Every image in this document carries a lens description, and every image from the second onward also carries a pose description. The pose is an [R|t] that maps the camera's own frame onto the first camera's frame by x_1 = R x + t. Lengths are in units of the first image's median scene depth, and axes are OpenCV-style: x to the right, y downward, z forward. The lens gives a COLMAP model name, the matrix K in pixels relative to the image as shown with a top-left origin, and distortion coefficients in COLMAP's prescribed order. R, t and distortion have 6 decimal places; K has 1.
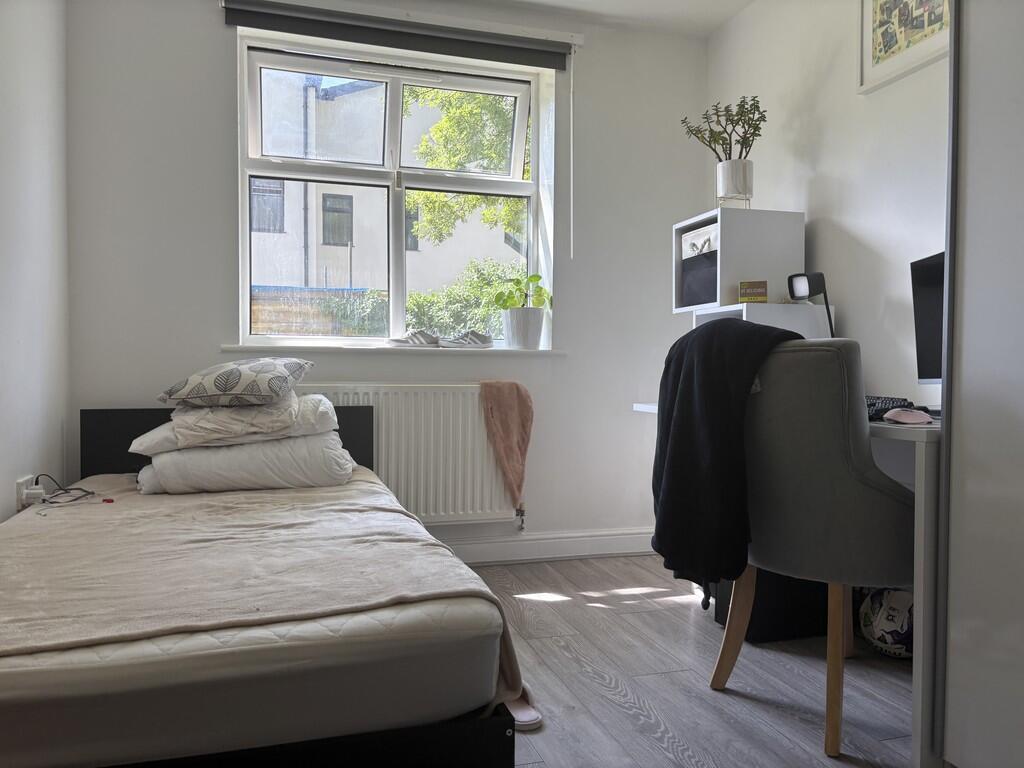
lens RADIAL K [[780.2, 0, 514.4], [0, 780.2, 382.9], [0, 0, 1]] dist [0.027865, -0.035320]
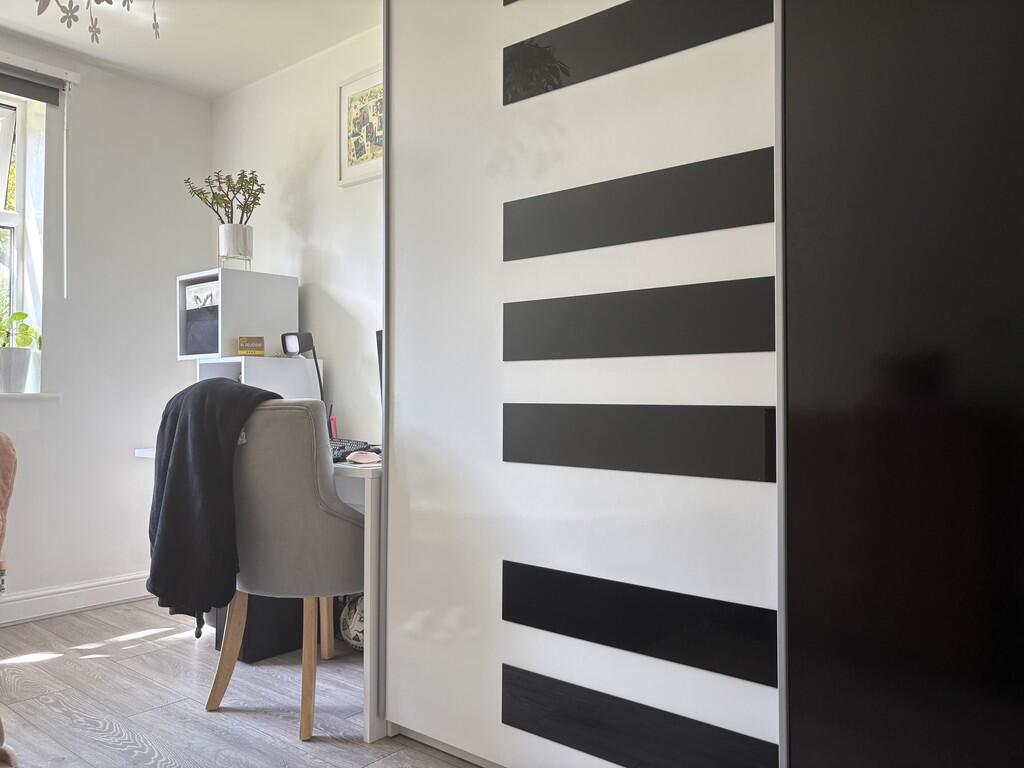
lens RADIAL K [[780.2, 0, 514.4], [0, 780.2, 382.9], [0, 0, 1]] dist [0.027865, -0.035320]
pose [[0.831451, 0.005402, 0.555572, -0.003575], [0.014051, 0.999428, -0.030745, -0.024829], [-0.555421, 0.033370, 0.830900, -0.140134]]
